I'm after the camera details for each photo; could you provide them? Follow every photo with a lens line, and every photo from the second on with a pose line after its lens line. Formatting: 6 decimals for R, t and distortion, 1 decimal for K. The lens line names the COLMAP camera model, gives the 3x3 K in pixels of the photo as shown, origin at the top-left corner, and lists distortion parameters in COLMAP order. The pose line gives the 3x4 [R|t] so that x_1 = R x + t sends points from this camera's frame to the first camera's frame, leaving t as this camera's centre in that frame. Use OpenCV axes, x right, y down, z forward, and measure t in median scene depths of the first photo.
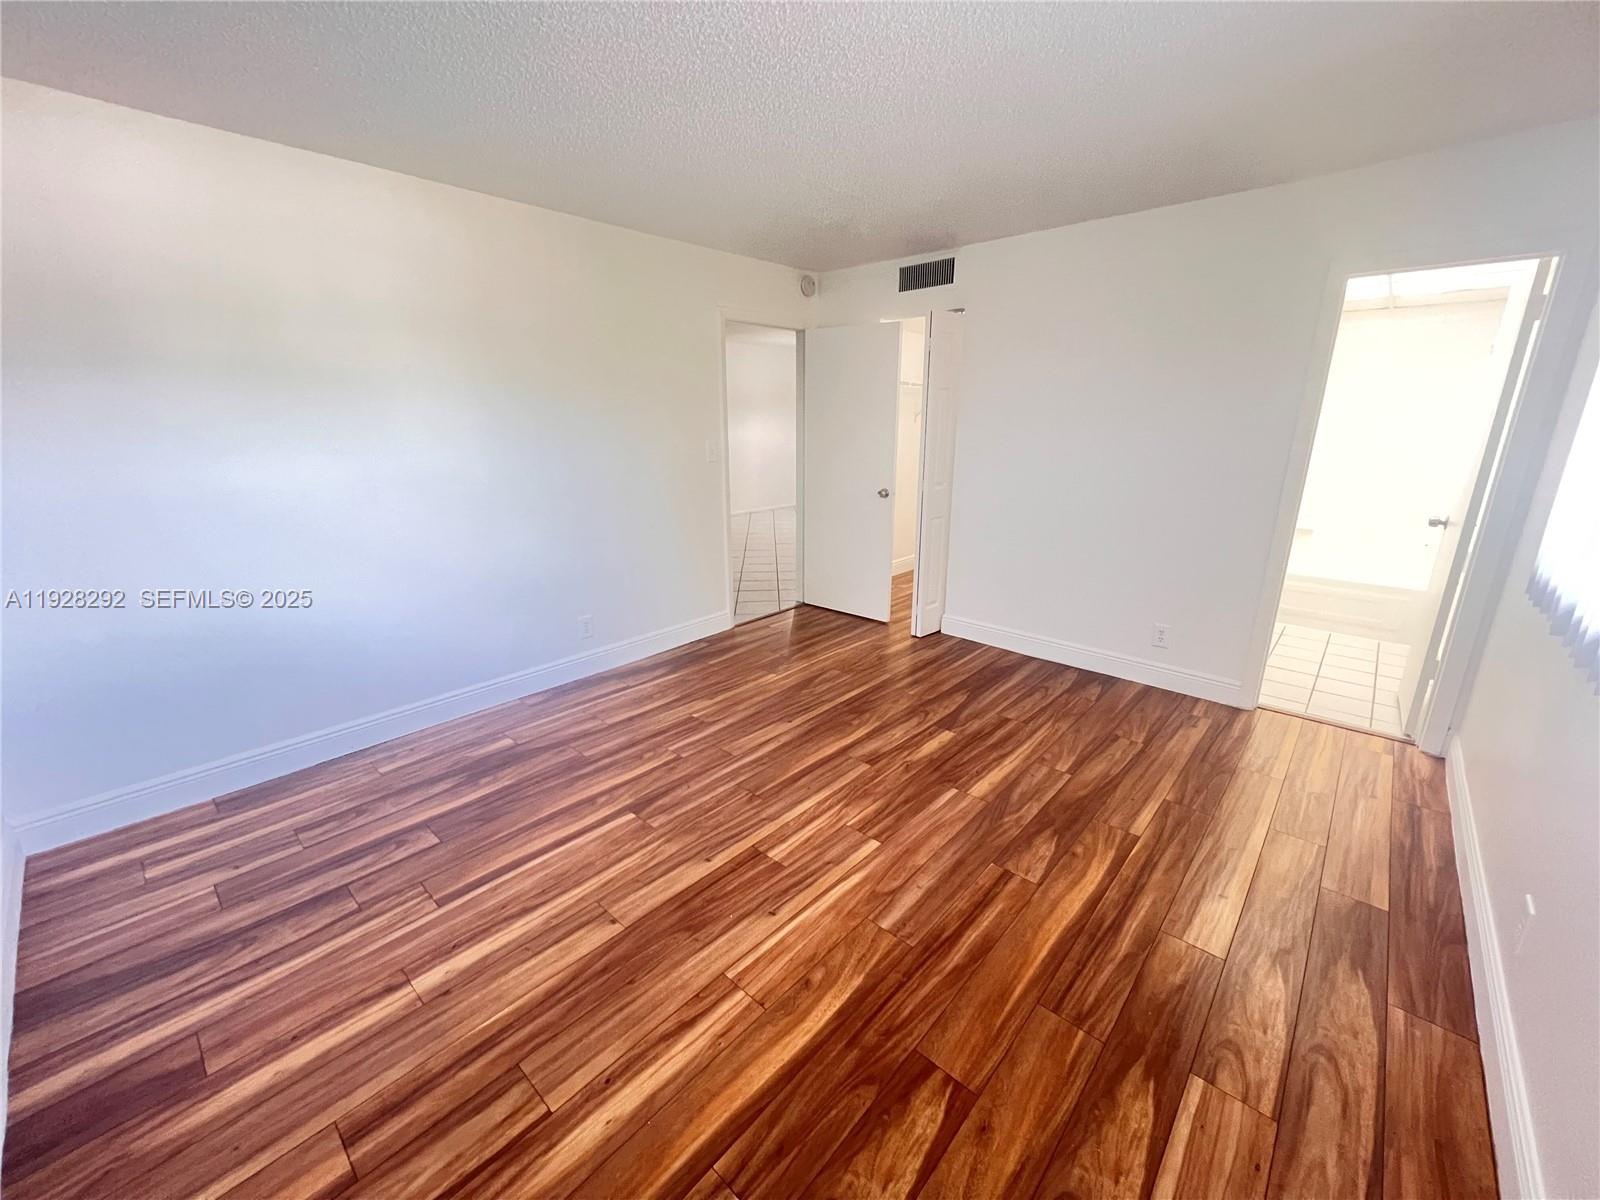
lens RADIAL K [[639.9, 0, 800.7], [0, 639.9, 596.7], [0, 0, 1]] dist [-0.001105, -0.000063]
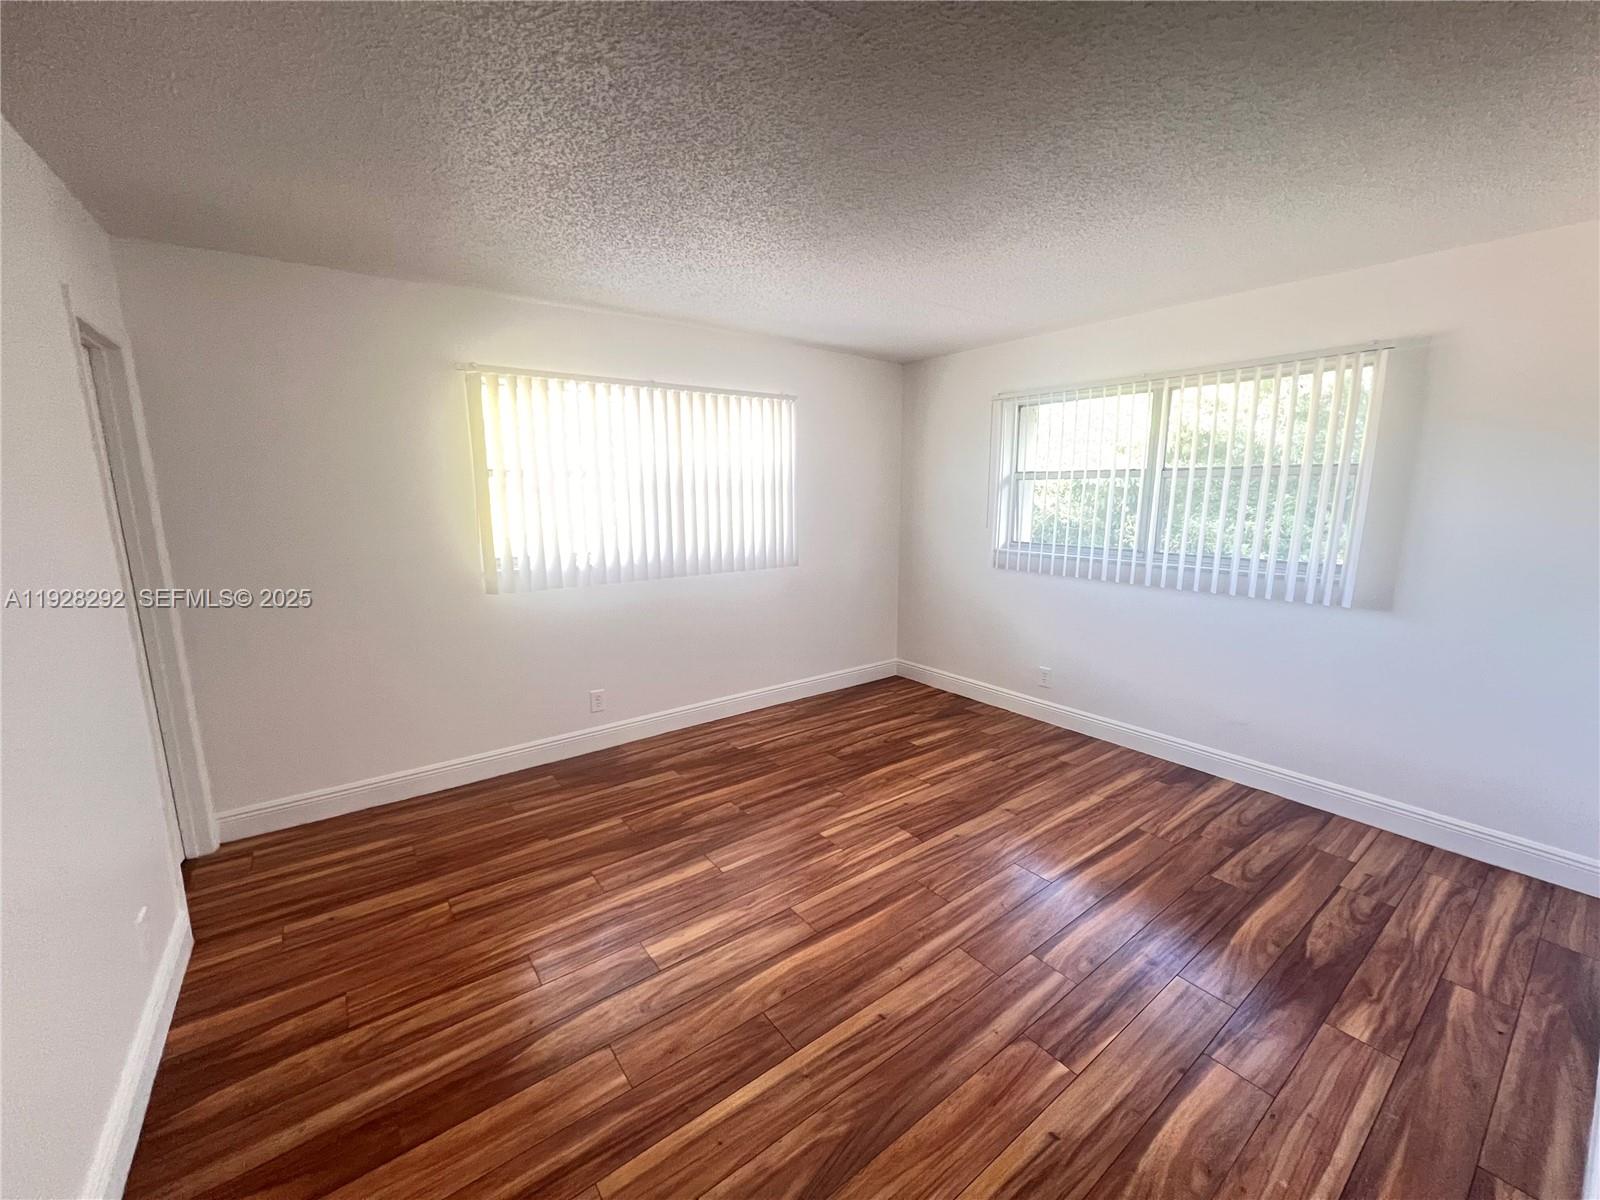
lens RADIAL K [[639.9, 0, 797.6], [0, 639.9, 609.9], [0, 0, 1]] dist [-0.001105, -0.000063]
pose [[-0.980983, -0.030637, 0.191662, -0.063953], [0.058745, 0.894284, 0.443627, -0.608336], [-0.184991, 0.446450, -0.875477, 2.047597]]
